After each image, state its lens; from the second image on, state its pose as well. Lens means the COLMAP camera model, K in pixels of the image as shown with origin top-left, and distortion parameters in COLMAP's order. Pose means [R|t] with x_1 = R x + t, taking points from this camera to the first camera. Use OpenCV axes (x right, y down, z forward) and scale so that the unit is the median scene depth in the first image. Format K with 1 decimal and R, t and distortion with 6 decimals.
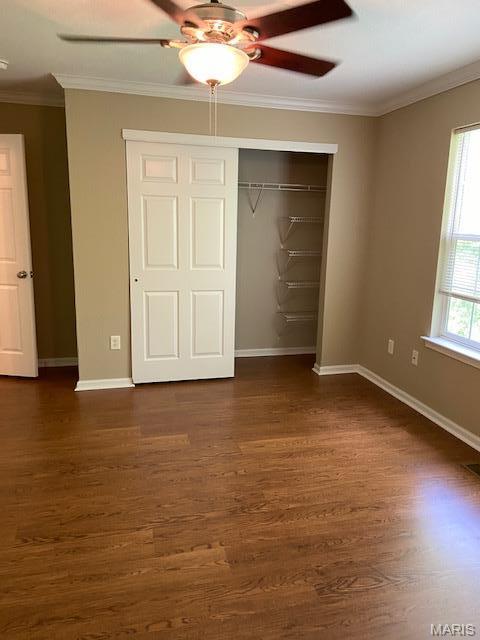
lens RADIAL K [[487.5, 0, 240.5], [0, 487.5, 317.2], [0, 0, 1]] dist [0.011902, -0.052341]
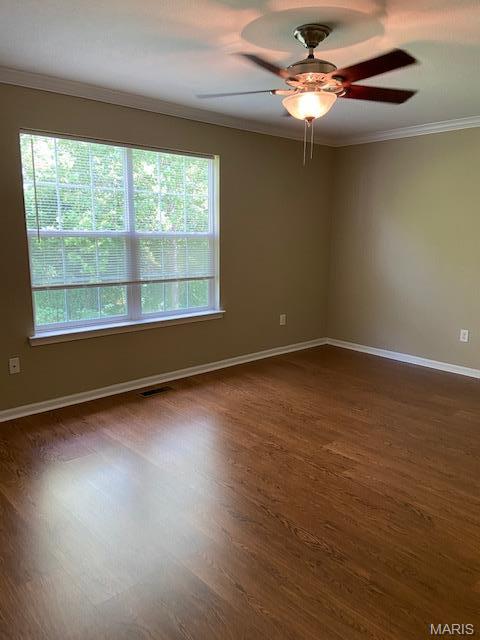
lens RADIAL K [[487.5, 0, 239.1], [0, 487.5, 320.5], [0, 0, 1]] dist [0.011902, -0.052341]
pose [[-0.466511, -0.192502, 0.863314, -1.065528], [0.162955, 0.940619, 0.297796, -0.350696], [-0.869375, 0.279606, -0.407440, 1.632083]]
